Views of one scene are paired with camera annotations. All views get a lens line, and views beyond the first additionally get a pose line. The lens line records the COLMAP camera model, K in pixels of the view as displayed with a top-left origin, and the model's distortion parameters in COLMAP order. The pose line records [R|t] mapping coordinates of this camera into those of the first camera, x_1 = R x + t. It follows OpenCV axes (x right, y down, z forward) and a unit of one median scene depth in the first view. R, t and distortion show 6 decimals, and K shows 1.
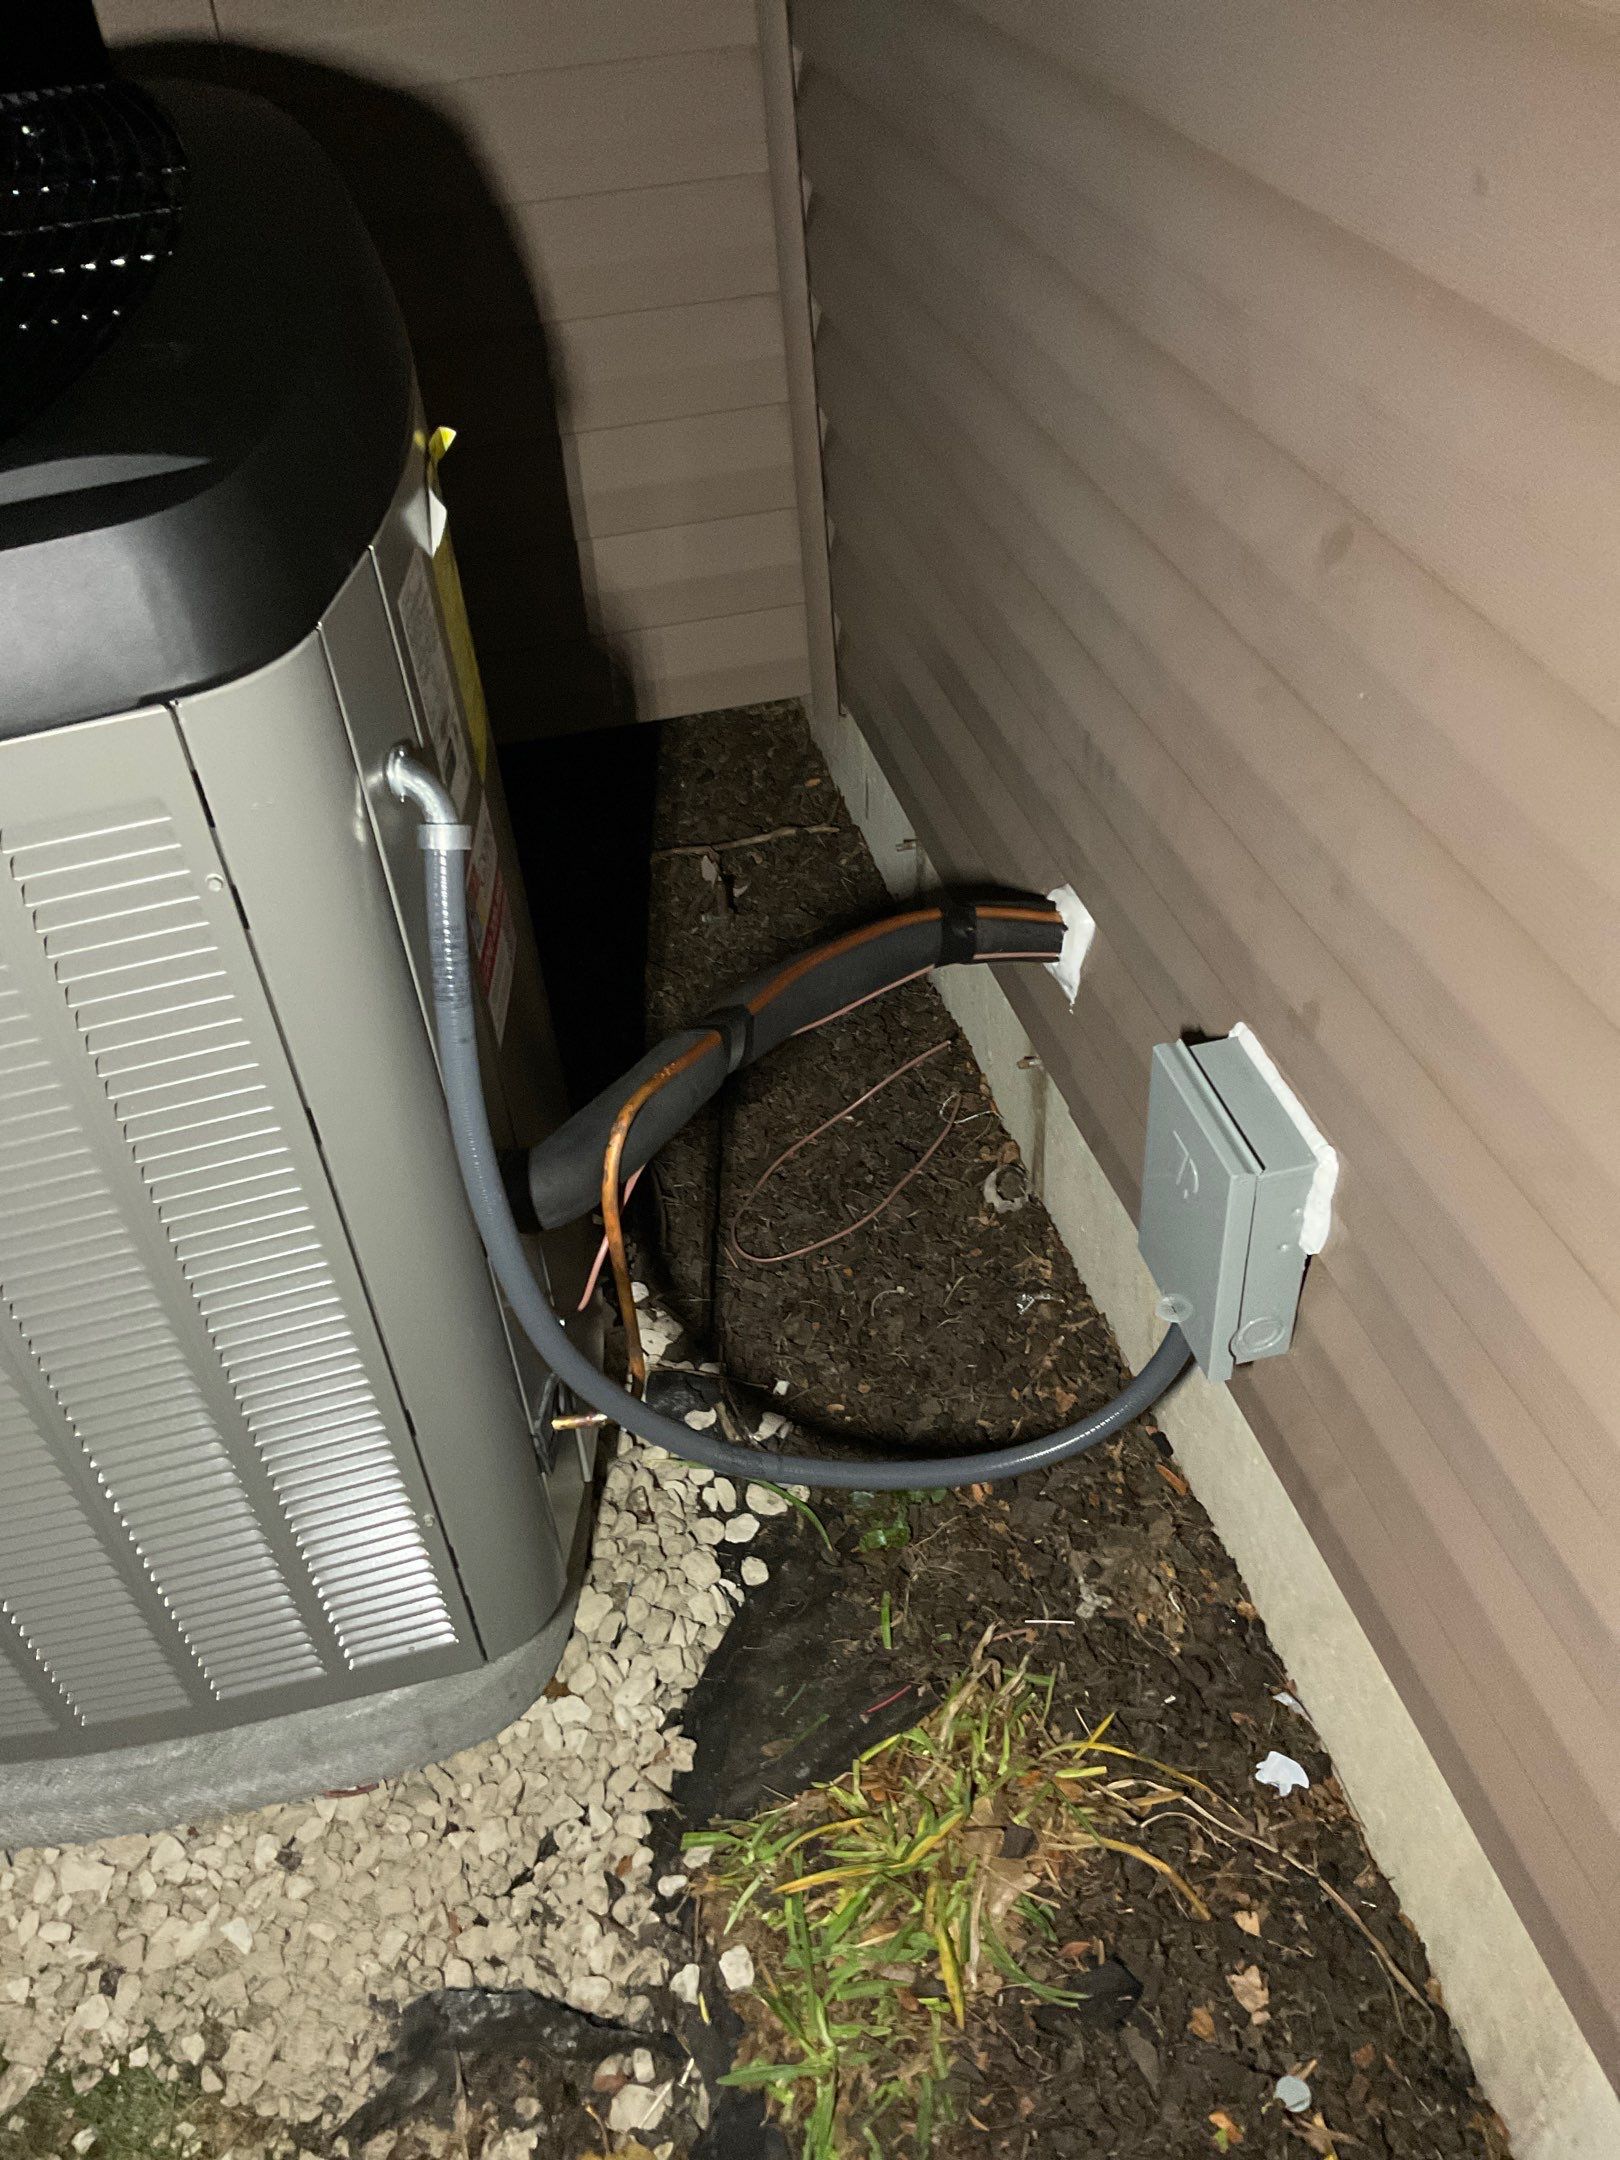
lens RADIAL K [[1807.6, 0, 766.5], [0, 1807.6, 1086.6], [0, 0, 1]] dist [0.075683, -0.111668]
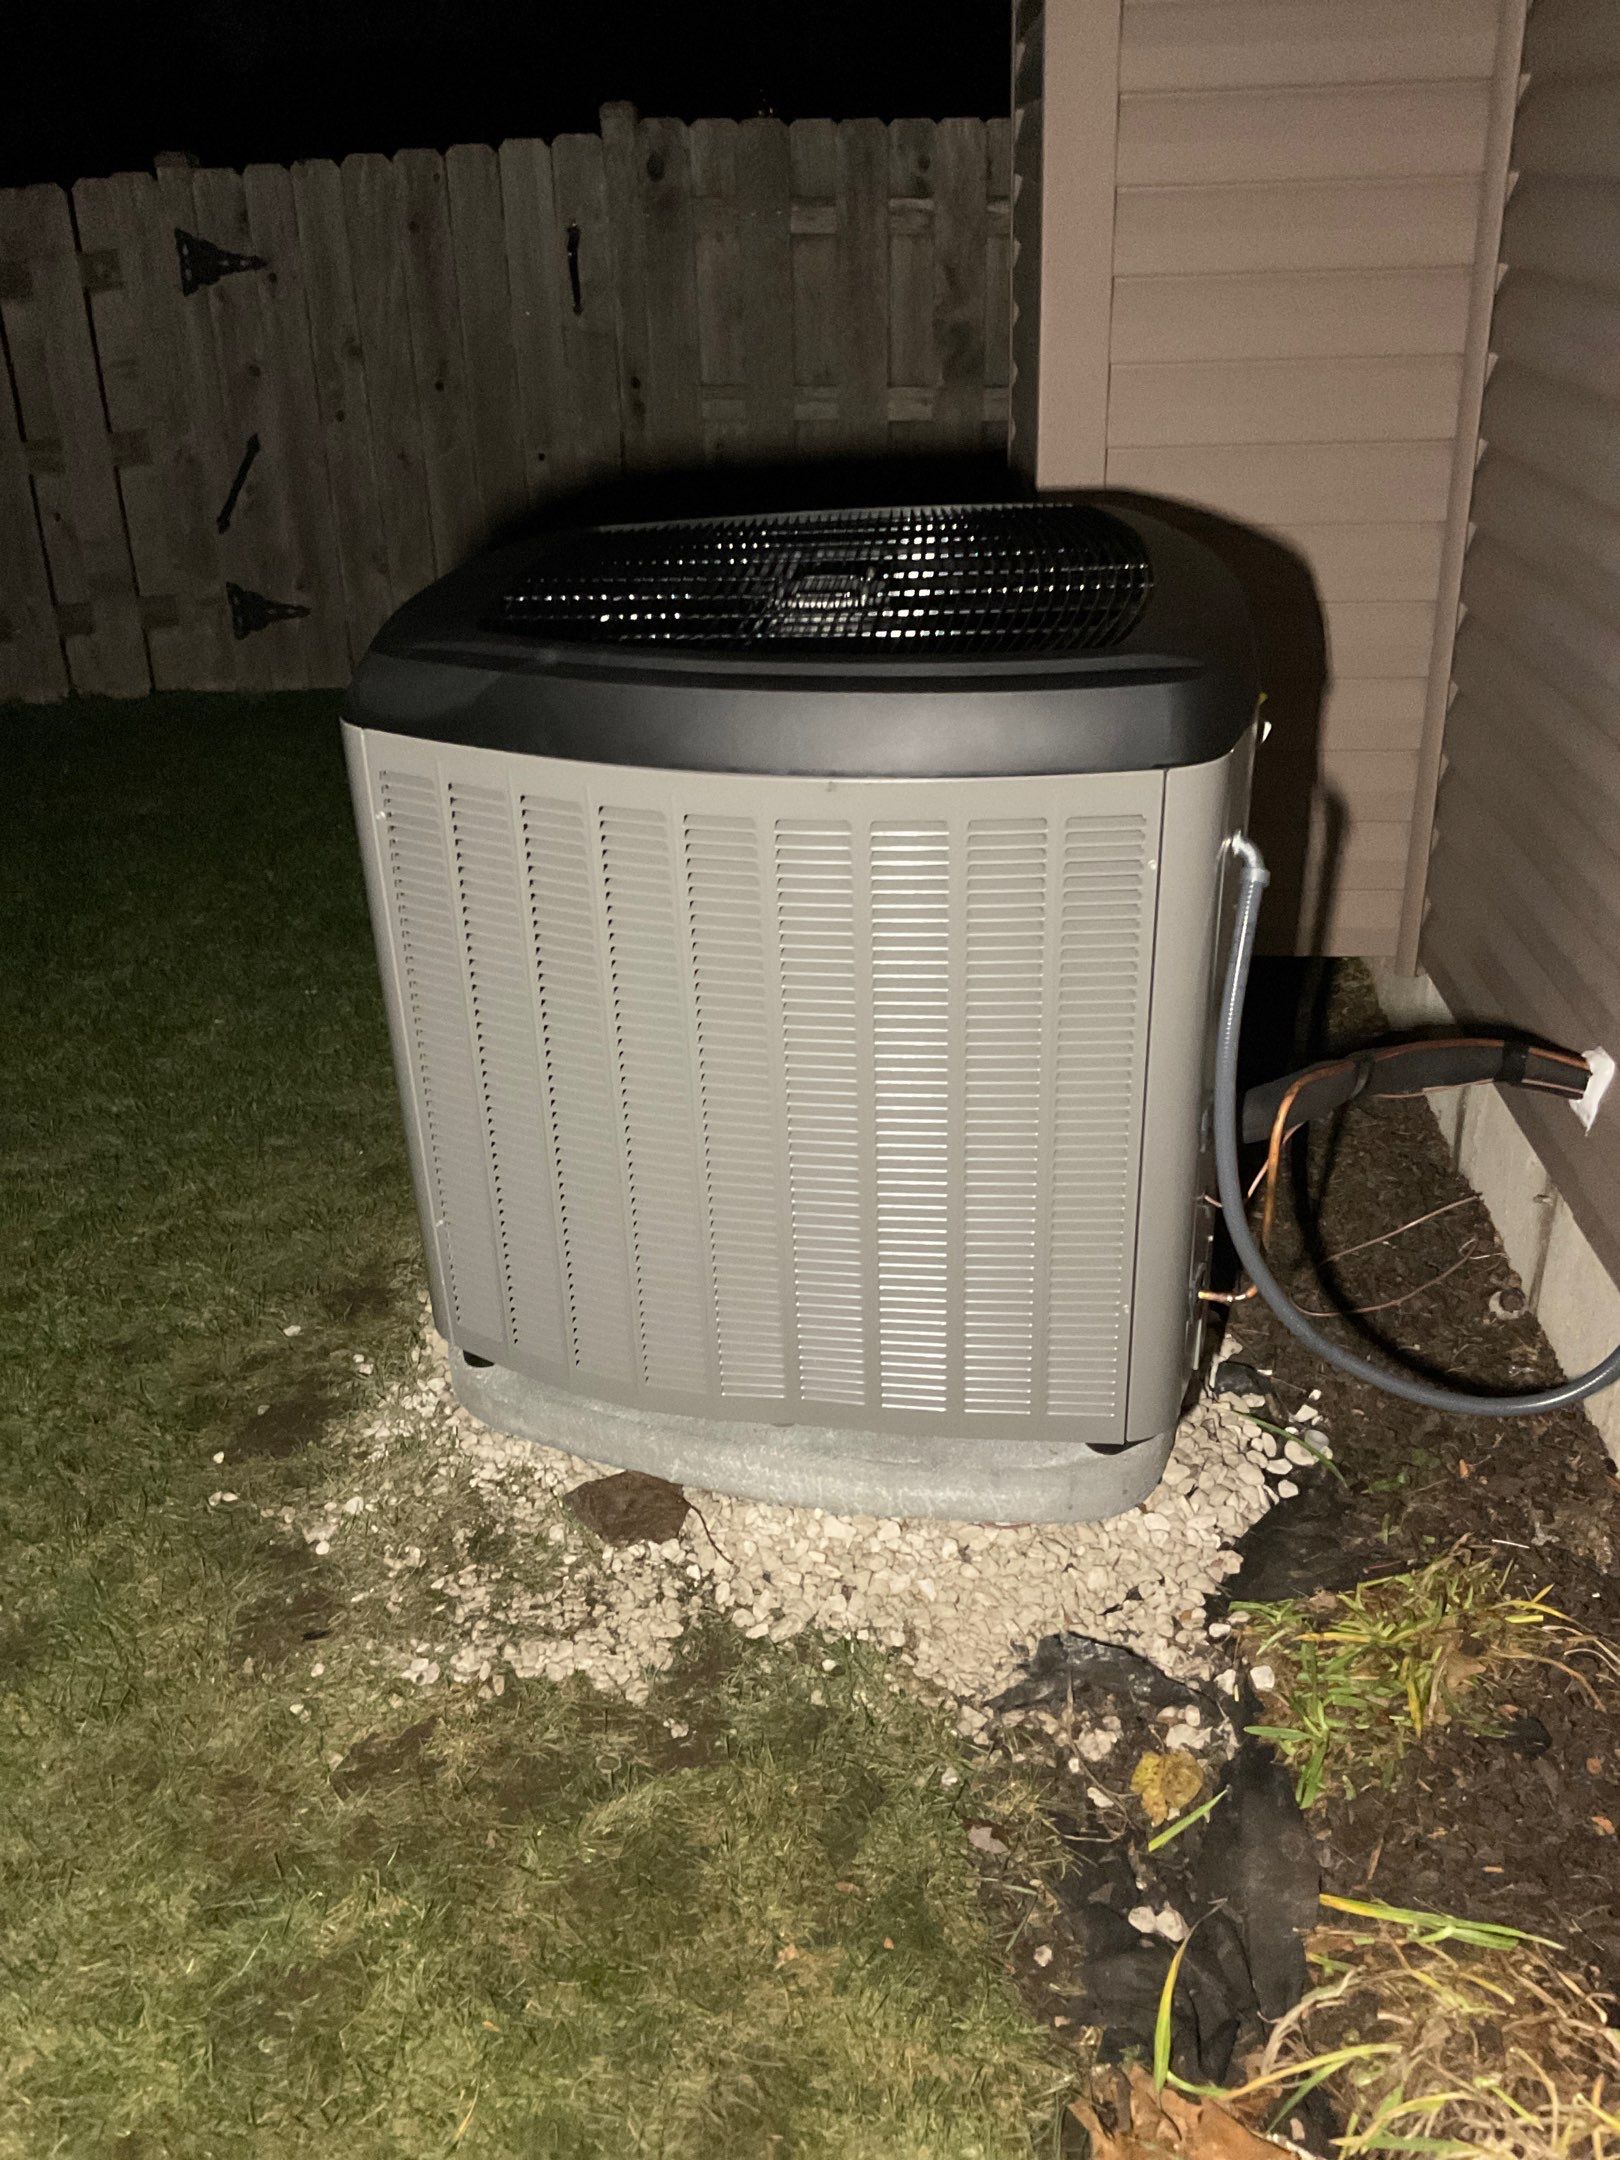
lens RADIAL K [[1807.6, 0, 800.8], [0, 1807.6, 1056.7], [0, 0, 1]] dist [0.075683, -0.111668]
pose [[0.955635, 0.173449, -0.238069, -0.104404], [-0.221085, 0.956442, -0.190631, 0.349570], [0.194634, 0.234808, 0.952357, -0.578942]]
